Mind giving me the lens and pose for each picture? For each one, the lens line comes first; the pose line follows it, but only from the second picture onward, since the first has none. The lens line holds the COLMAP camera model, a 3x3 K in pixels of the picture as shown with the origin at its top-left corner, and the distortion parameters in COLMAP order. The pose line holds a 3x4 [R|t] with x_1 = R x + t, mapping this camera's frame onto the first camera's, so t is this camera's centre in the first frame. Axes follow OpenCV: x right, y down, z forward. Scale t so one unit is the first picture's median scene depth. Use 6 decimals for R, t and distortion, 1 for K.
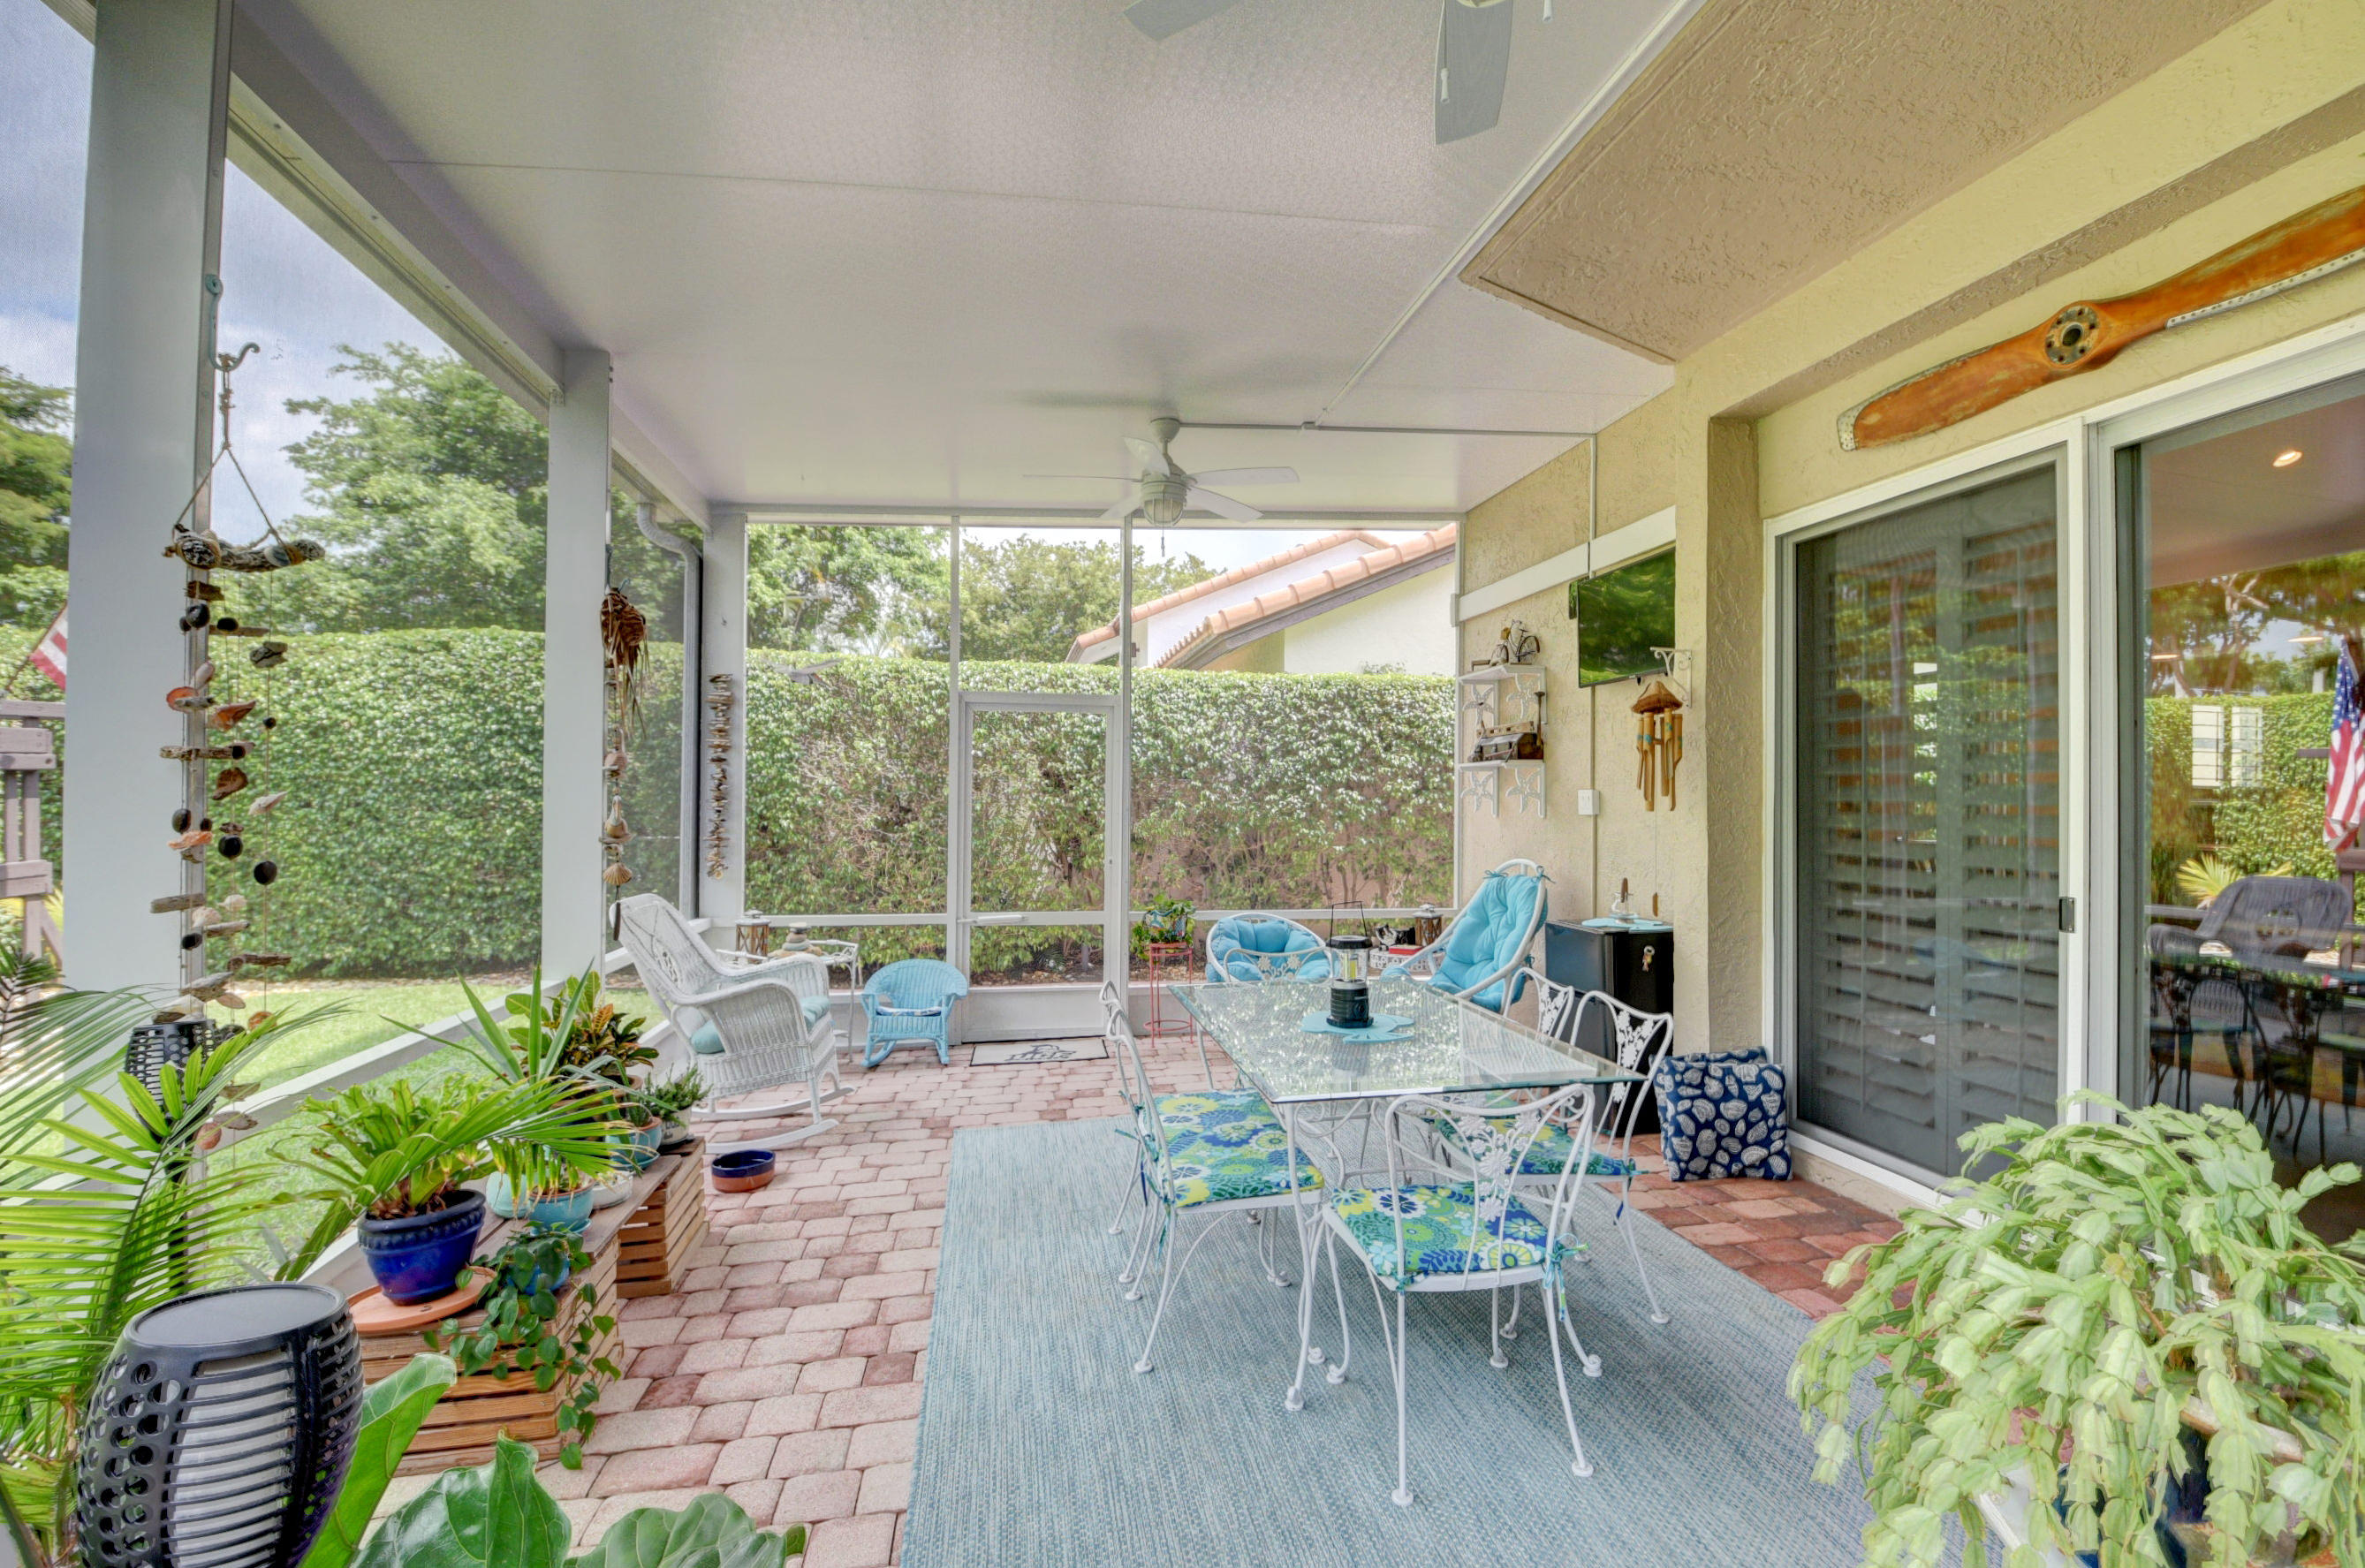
lens RADIAL K [[1038.2, 0, 1195.7], [0, 1038.2, 780.9], [0, 0, 1]] dist [-0.010674, -0.000184]
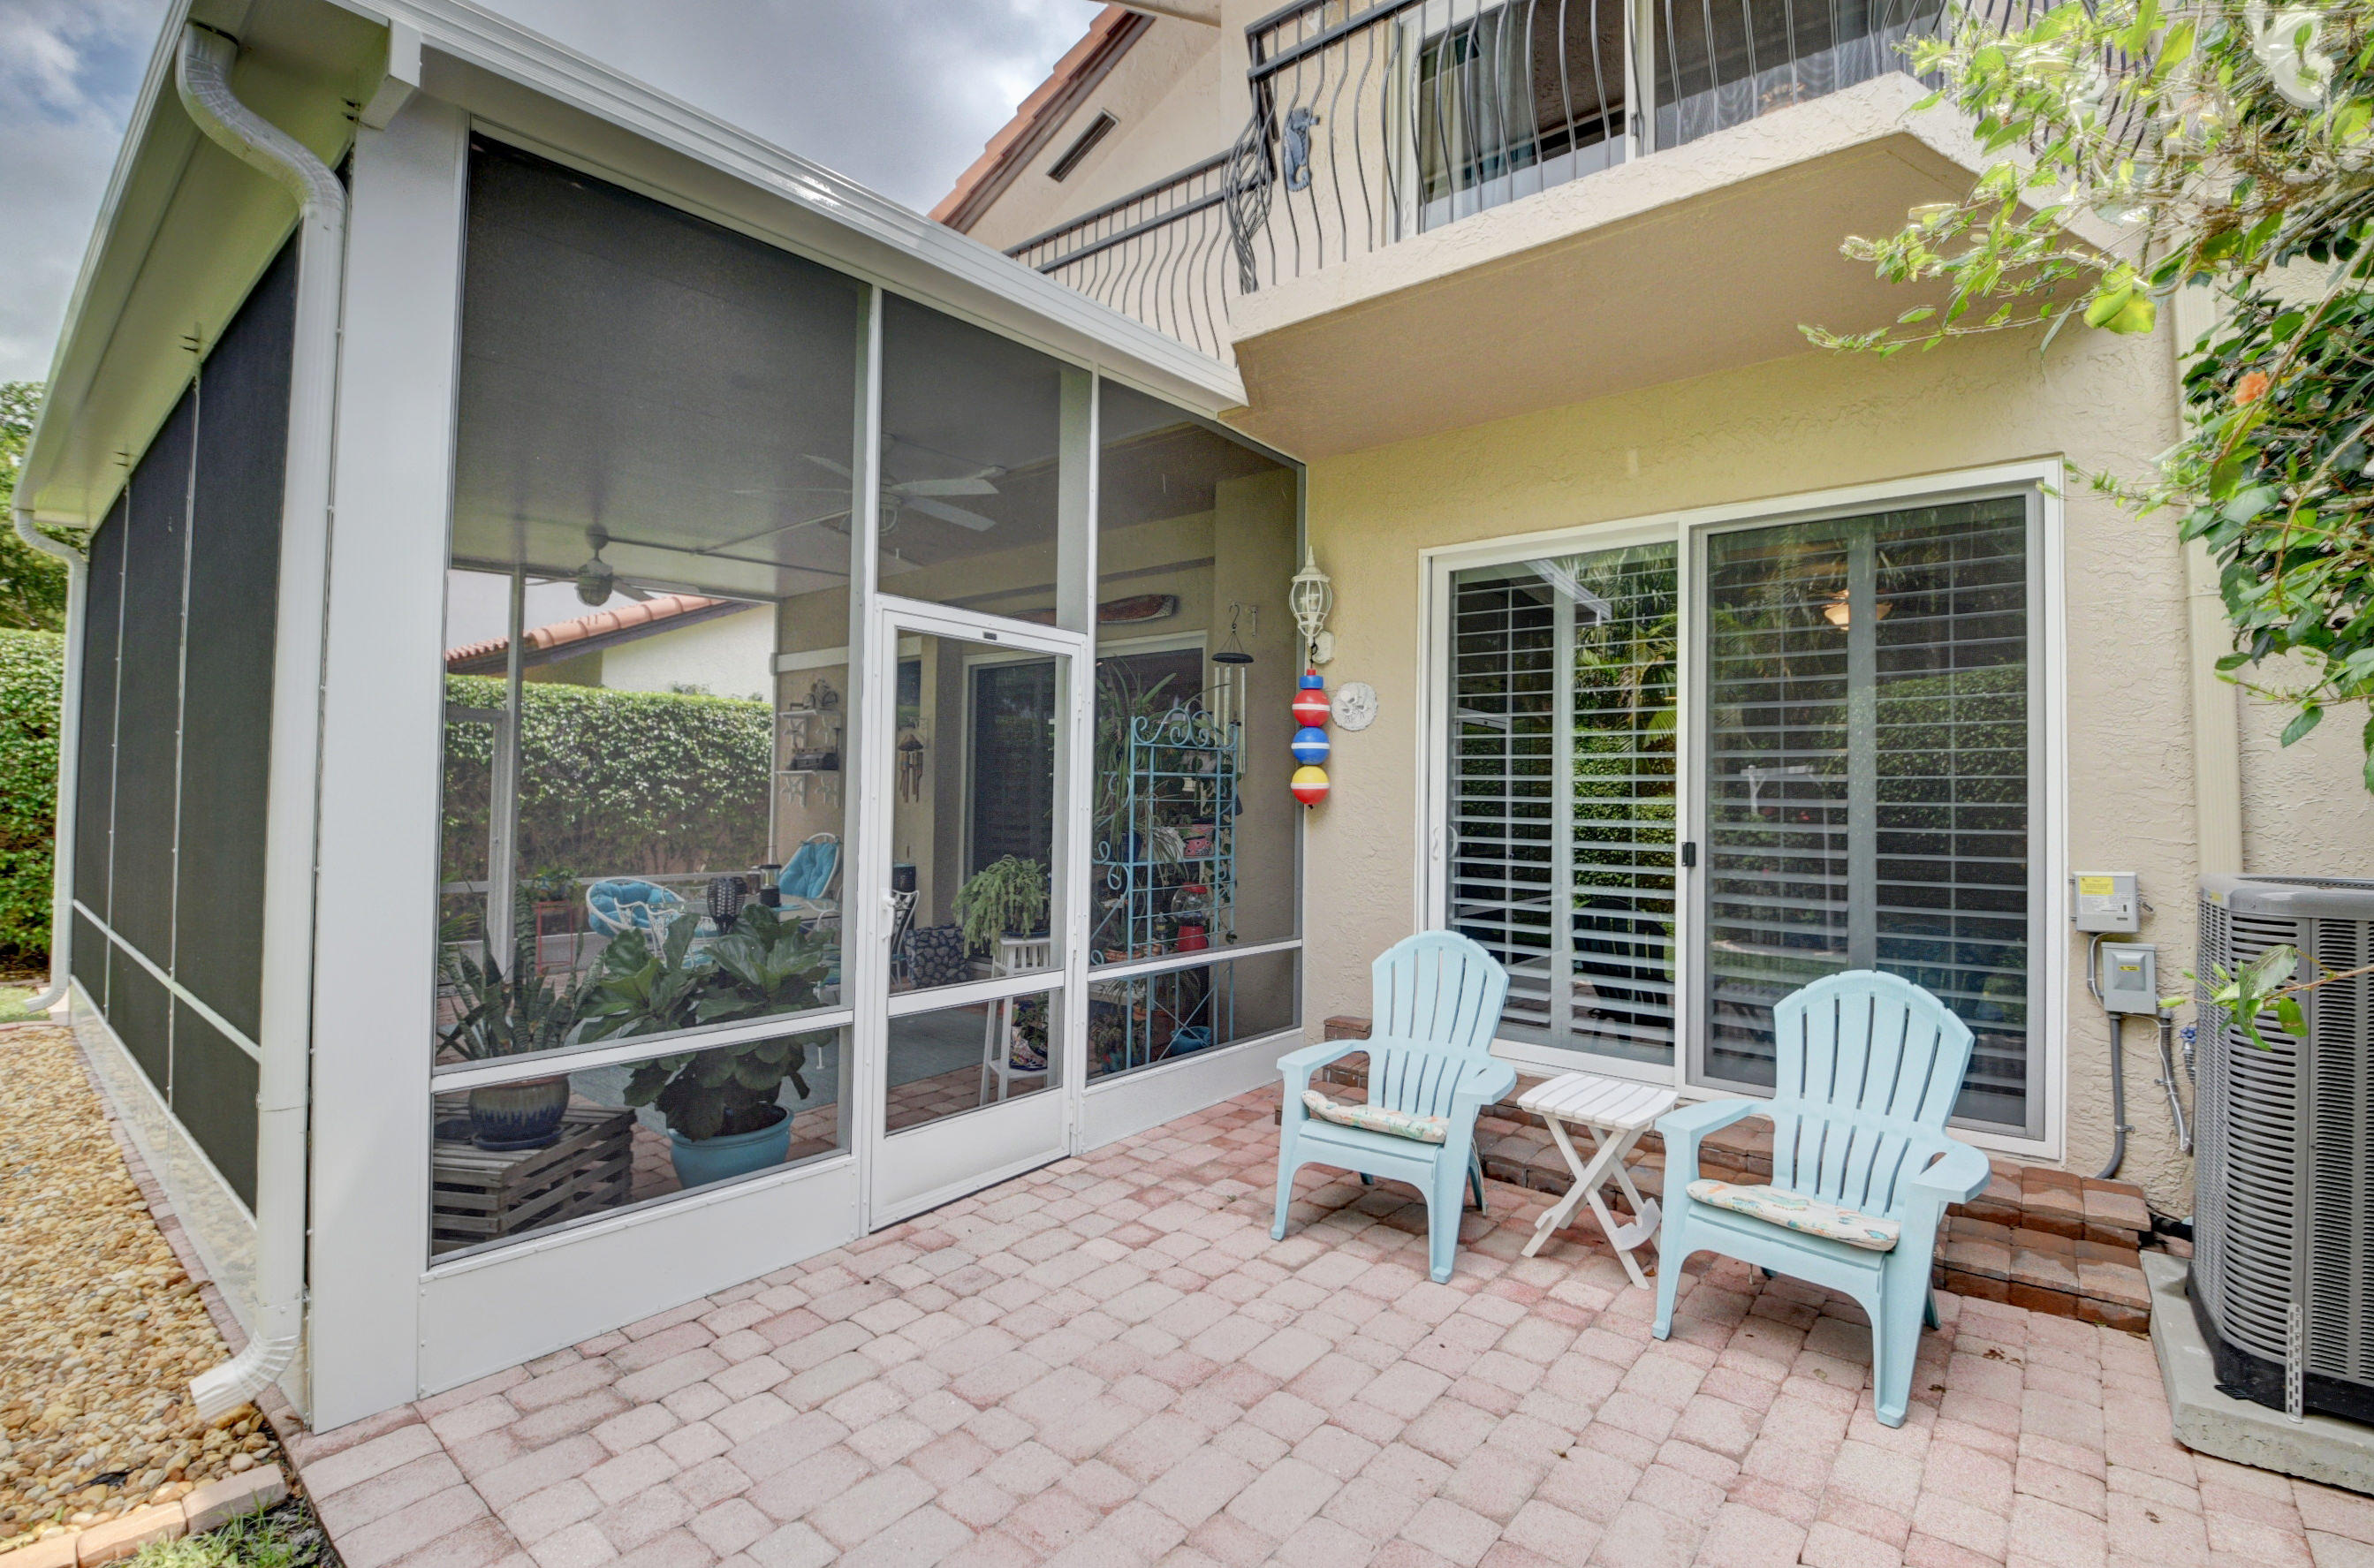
lens RADIAL K [[1031.0, 0, 1187.0], [0, 1031.0, 784.0], [0, 0, 1]] dist [-0.000295, -0.000140]
pose [[0.762522, 0.017710, 0.646720, -0.191237], [-0.022981, 0.999736, -0.000281, -0.008144], [-0.646554, -0.014648, 0.762727, -0.378364]]
